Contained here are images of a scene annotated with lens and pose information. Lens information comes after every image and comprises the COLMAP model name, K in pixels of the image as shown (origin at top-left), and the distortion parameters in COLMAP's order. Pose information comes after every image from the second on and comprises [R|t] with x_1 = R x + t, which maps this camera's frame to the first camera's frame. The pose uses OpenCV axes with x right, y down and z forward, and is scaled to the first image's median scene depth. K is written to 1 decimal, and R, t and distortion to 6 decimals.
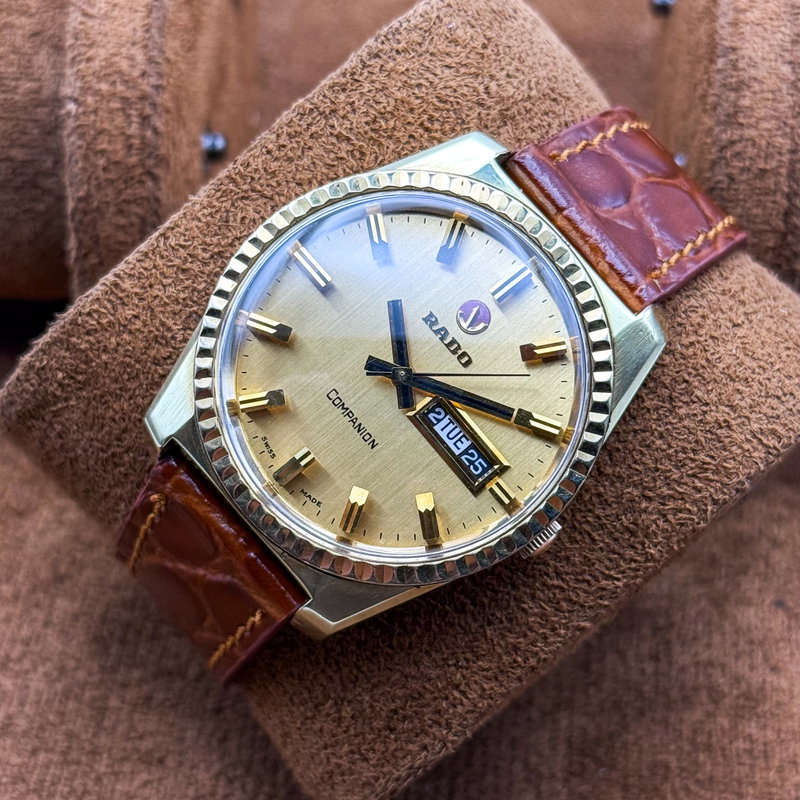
lens RADIAL K [[2007.1, 0, 388.4], [0, 2007.1, 379.8], [0, 0, 1]] dist [0.113918, -0.382927]
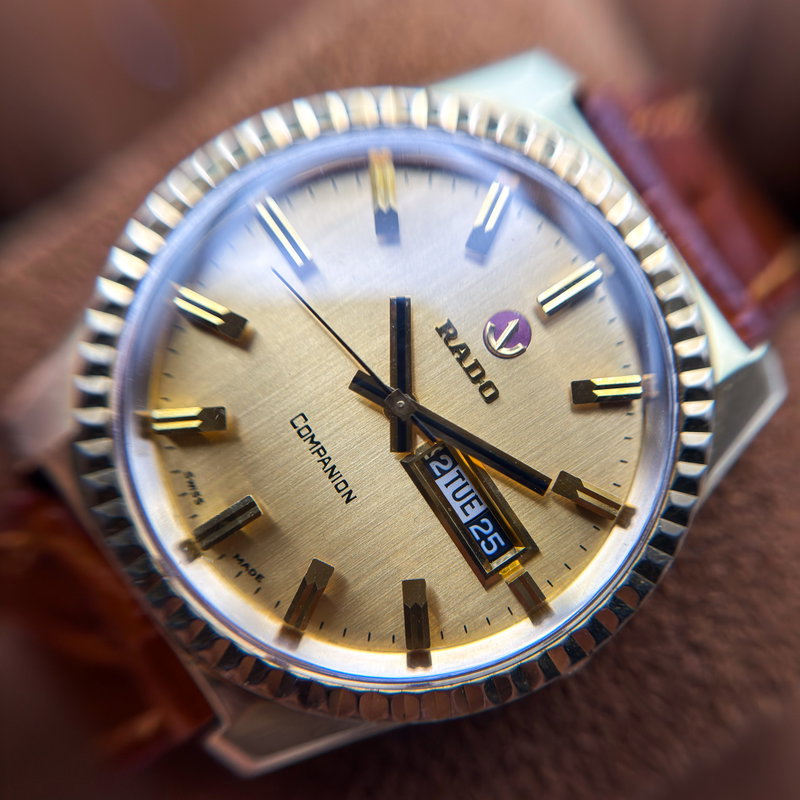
lens RADIAL K [[818.3, 0, 421.2], [0, 818.3, 418.5], [0, 0, 1]] dist [0.427634, -0.002555]
pose [[0.992040, 0.105180, 0.069244, -0.005306], [-0.109424, 0.992143, 0.060645, -0.015931], [-0.062321, -0.067740, 0.995755, 0.710040]]
